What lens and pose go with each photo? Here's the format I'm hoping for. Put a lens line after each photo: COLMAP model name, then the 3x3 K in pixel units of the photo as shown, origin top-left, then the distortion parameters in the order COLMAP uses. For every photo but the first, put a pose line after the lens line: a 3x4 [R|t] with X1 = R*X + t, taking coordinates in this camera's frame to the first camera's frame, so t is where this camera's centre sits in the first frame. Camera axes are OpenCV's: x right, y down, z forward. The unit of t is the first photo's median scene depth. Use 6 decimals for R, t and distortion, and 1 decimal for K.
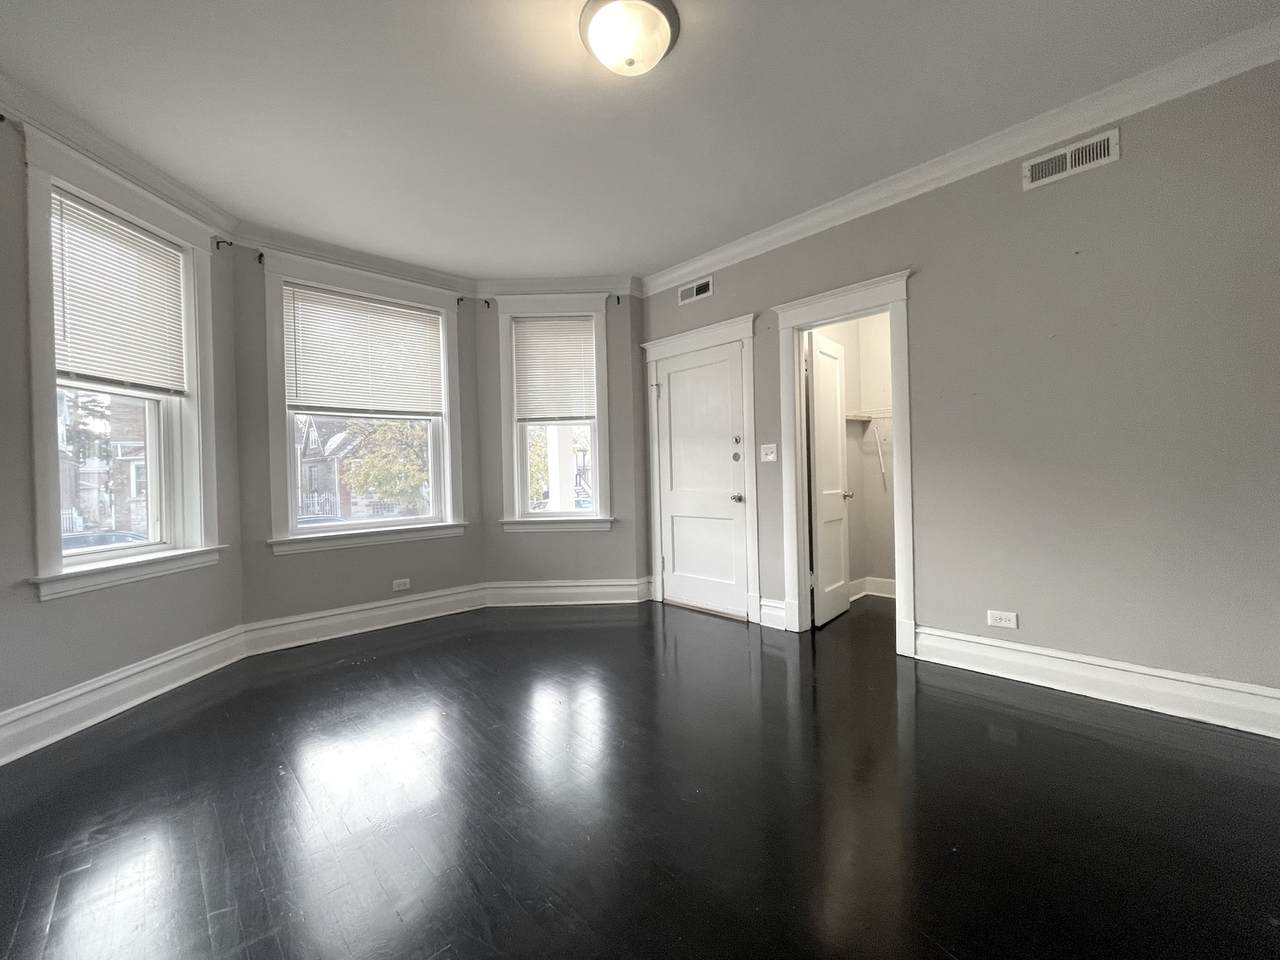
lens RADIAL K [[516.9, 0, 638.8], [0, 516.9, 477.5], [0, 0, 1]] dist [0.003612, 0.000123]
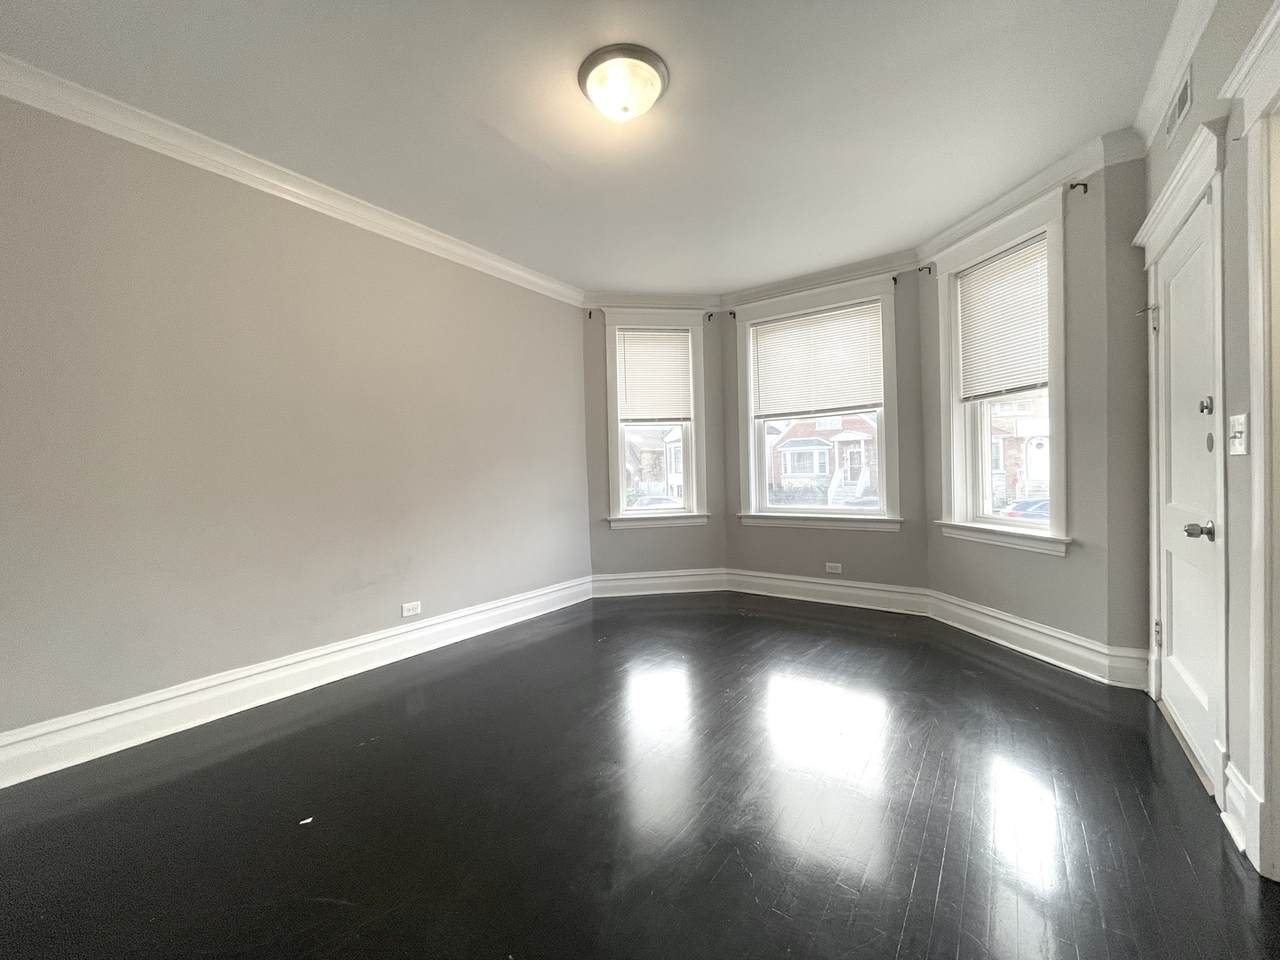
lens RADIAL K [[516.9, 0, 638.9], [0, 516.9, 478.7], [0, 0, 1]] dist [0.003612, 0.000123]
pose [[0.191016, 0.038502, -0.980832, 0.497594], [0.012213, 0.999060, 0.041596, -0.030209], [0.981511, -0.019924, 0.190366, 0.370003]]
